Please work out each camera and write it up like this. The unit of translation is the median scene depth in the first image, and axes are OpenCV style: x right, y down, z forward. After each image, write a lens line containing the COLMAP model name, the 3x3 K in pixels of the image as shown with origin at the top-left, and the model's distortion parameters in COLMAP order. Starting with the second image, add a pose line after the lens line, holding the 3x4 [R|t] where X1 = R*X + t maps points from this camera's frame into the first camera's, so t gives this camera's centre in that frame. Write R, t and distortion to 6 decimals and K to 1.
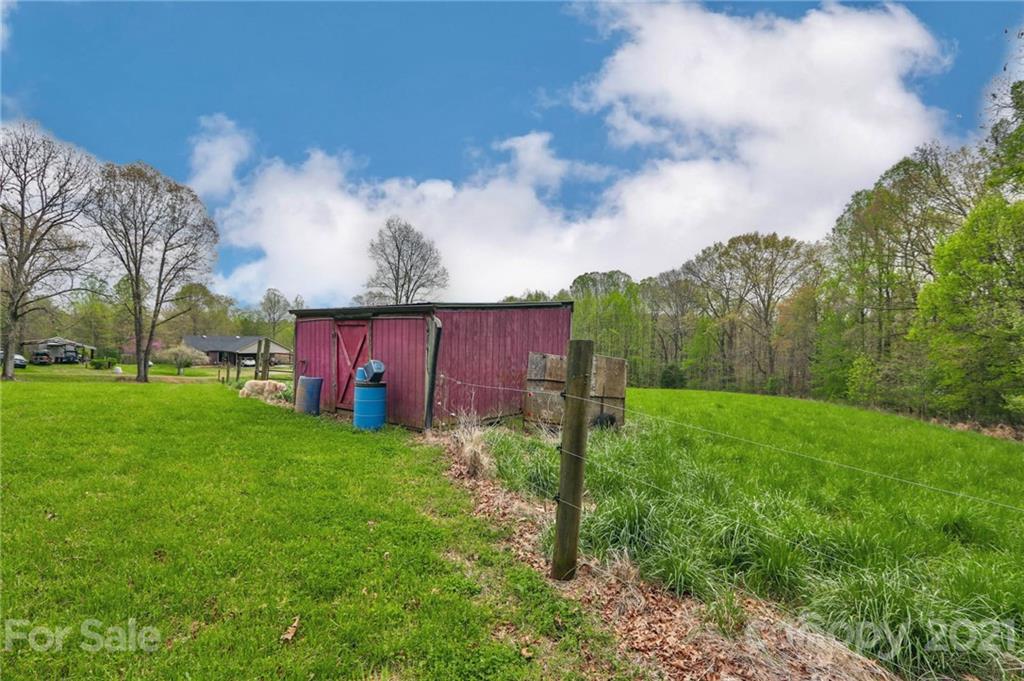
lens RADIAL K [[522.5, 0, 512.0], [0, 522.5, 340.5], [0, 0, 1]] dist [-0.015035, 0.001136]
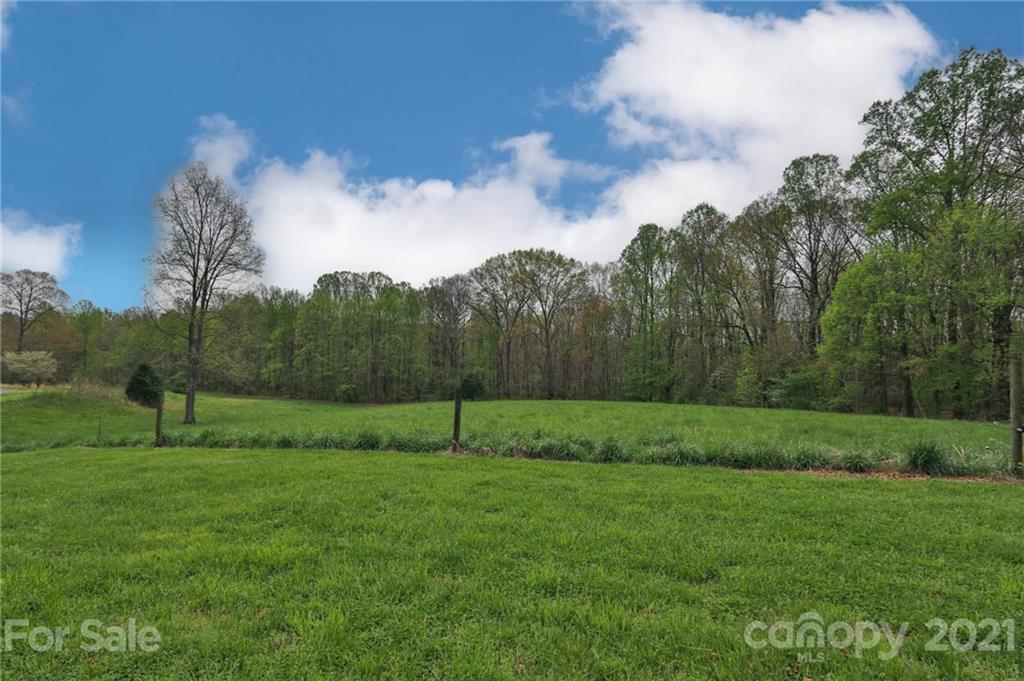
lens RADIAL K [[522.5, 0, 512.0], [0, 522.5, 340.5], [0, 0, 1]] dist [-0.015035, 0.001136]
pose [[0.812673, 0.016215, 0.582494, -0.264573], [-0.008063, 0.999830, -0.016584, 0.002525], [-0.582664, 0.008781, 0.812666, 0.198268]]
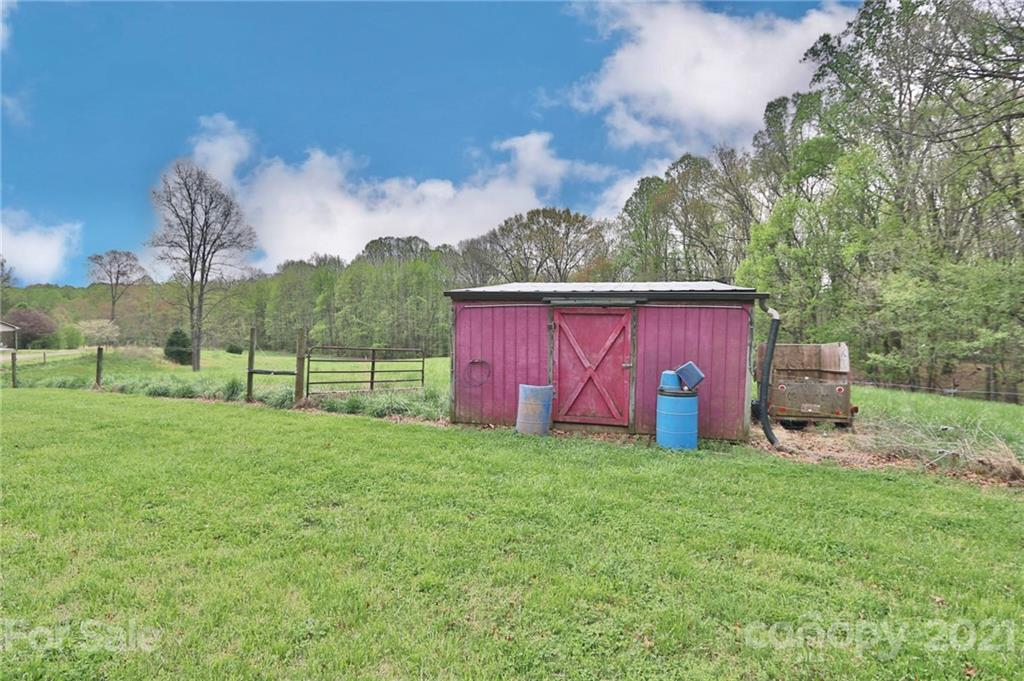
lens RADIAL K [[522.5, 0, 512.0], [0, 522.5, 340.5], [0, 0, 1]] dist [-0.015035, 0.001136]
pose [[0.905014, -0.040190, 0.423480, -0.104019], [0.012572, 0.997619, 0.067811, -0.006137], [-0.425197, -0.056046, 0.903364, 0.049796]]
